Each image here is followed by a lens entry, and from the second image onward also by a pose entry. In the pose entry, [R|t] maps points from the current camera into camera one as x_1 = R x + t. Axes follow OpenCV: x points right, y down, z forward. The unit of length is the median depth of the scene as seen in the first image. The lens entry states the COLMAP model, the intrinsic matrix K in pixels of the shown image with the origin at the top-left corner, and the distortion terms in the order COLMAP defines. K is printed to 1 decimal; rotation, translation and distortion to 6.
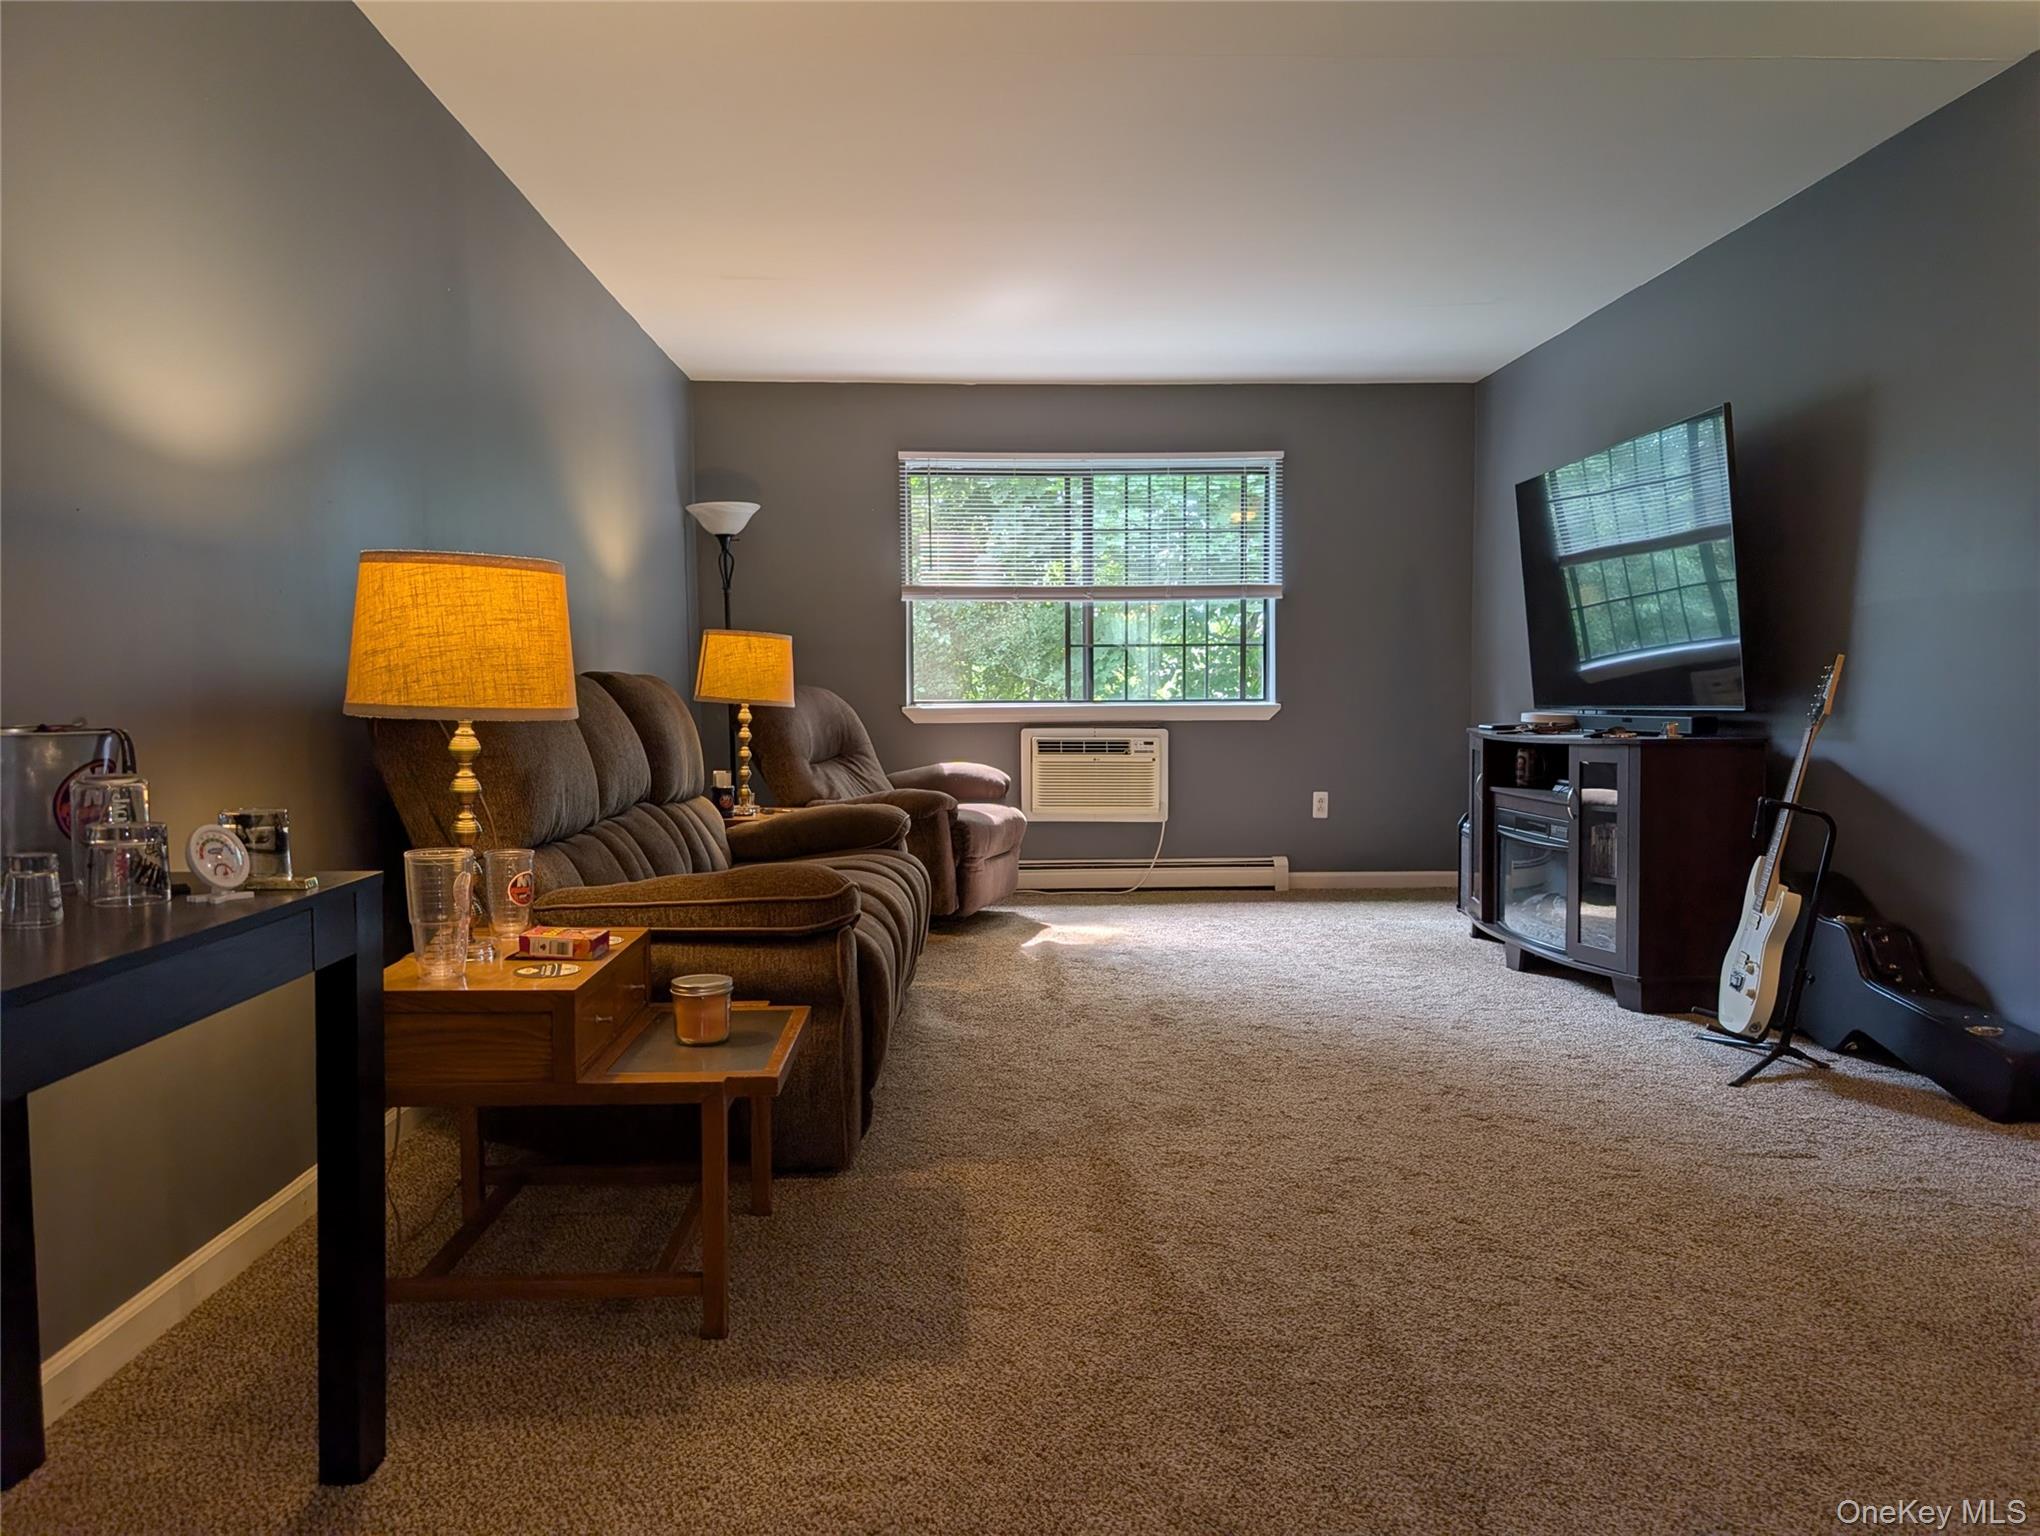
lens RADIAL K [[1478.4, 0, 1013.2], [0, 1478.4, 786.4], [0, 0, 1]] dist [0.022458, -0.018895]
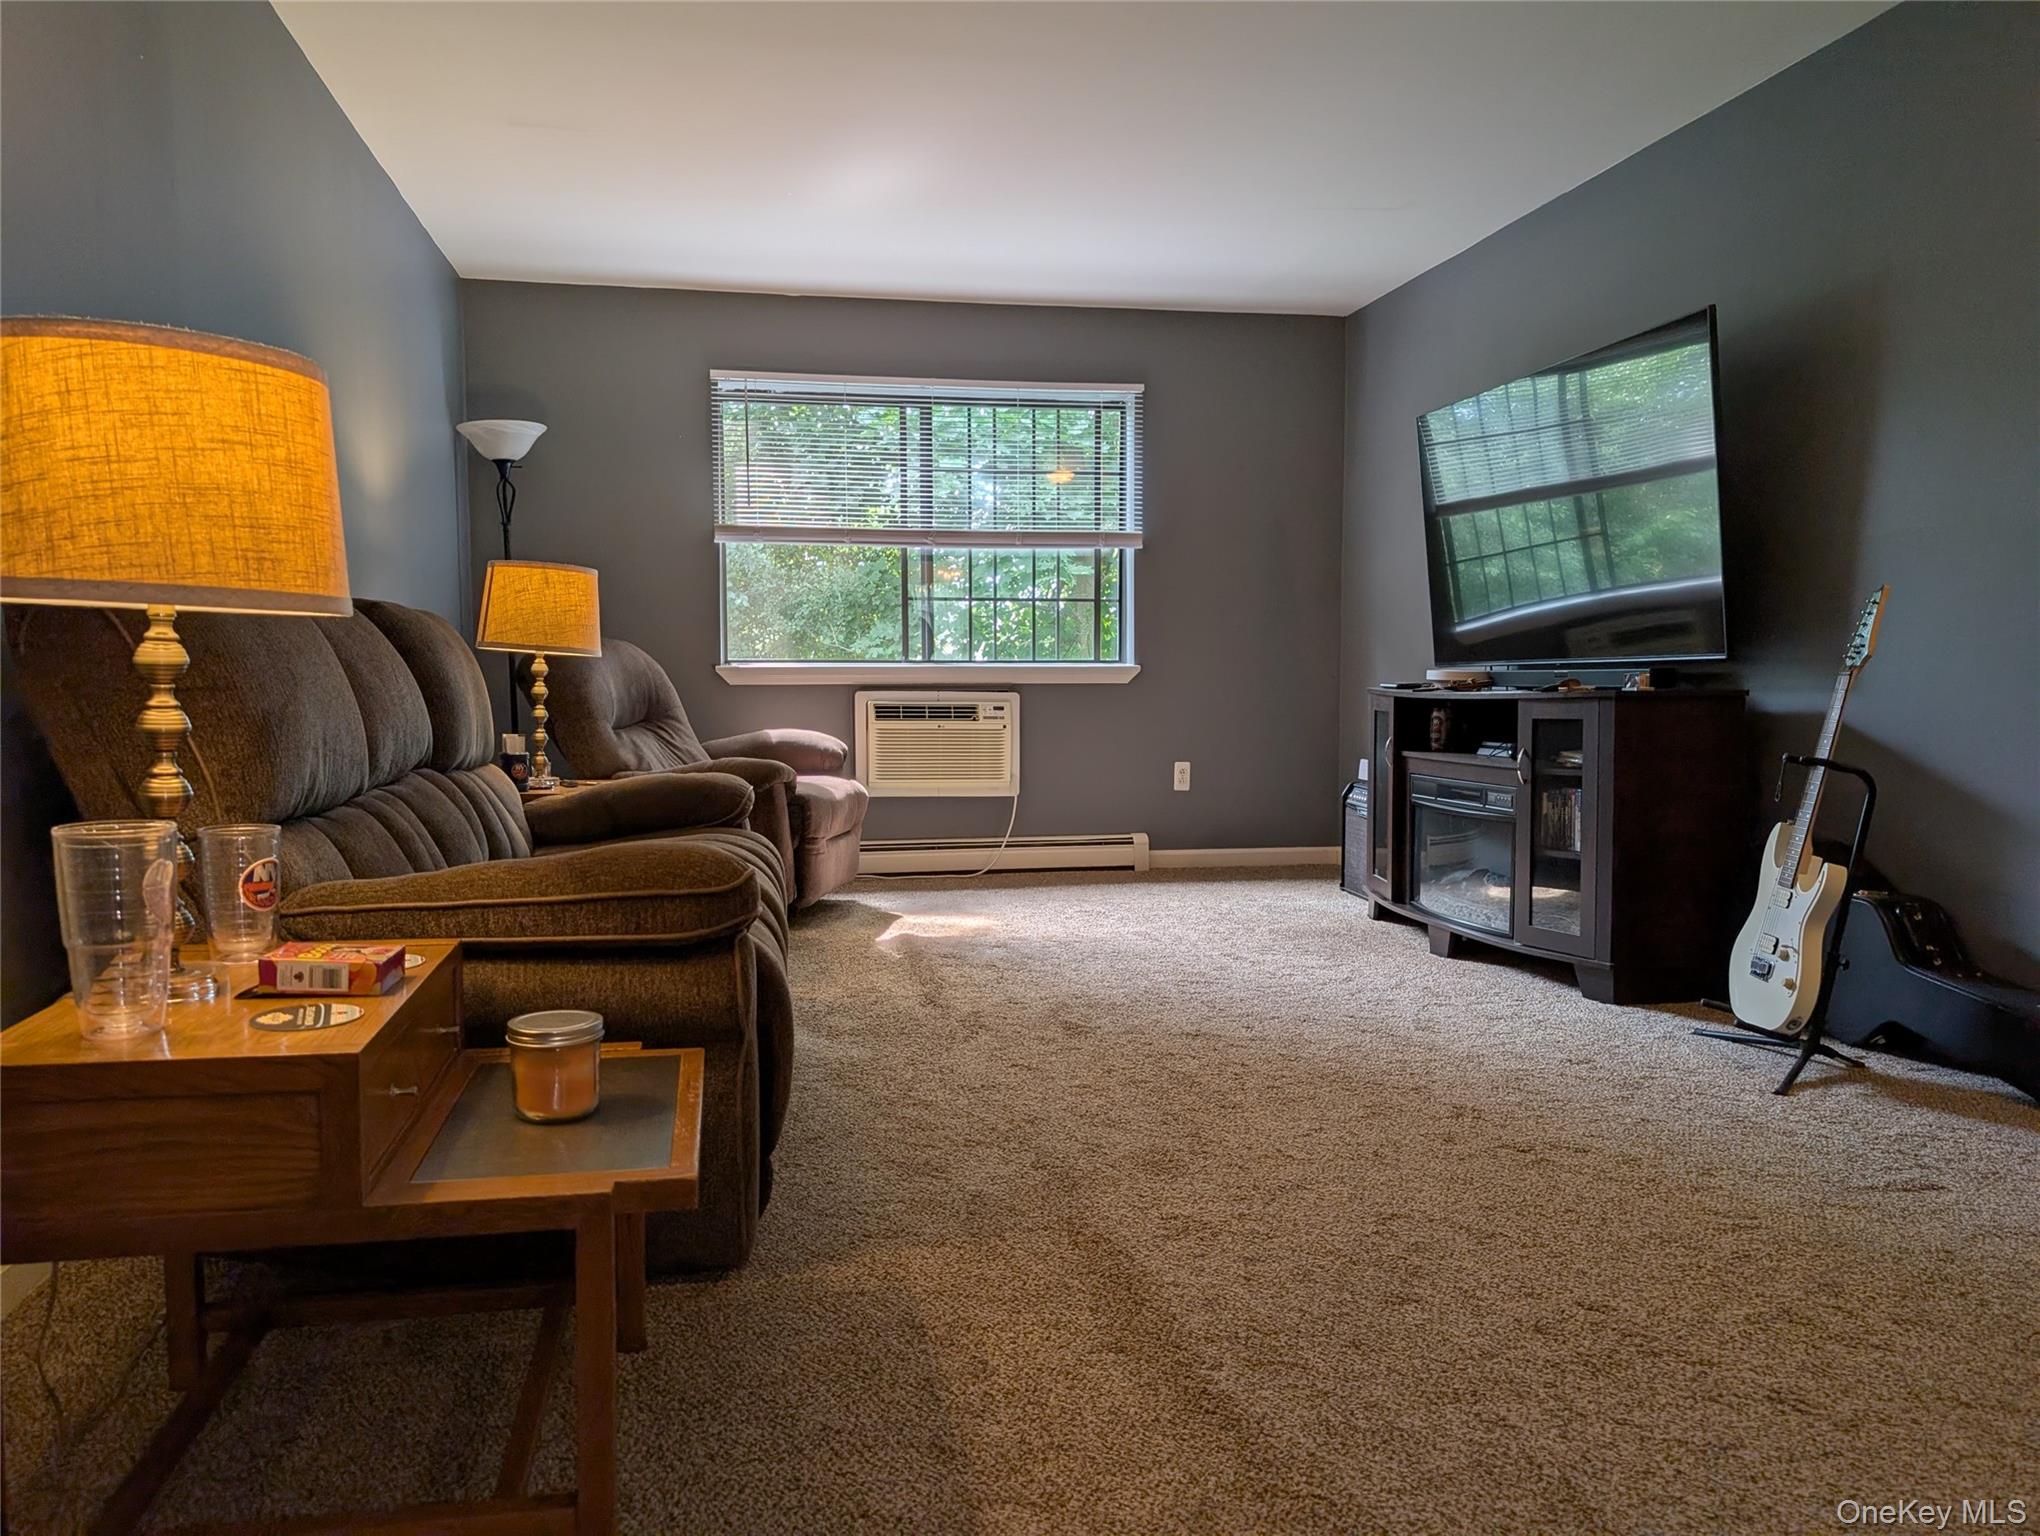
lens RADIAL K [[1478.4, 0, 986.3], [0, 1478.4, 787.5], [0, 0, 1]] dist [0.022458, -0.018895]
pose [[0.990177, -0.006464, 0.139668, -0.062804], [0.004726, 0.999907, 0.012775, 0.011505], [-0.139738, -0.011990, 0.990116, 0.182535]]
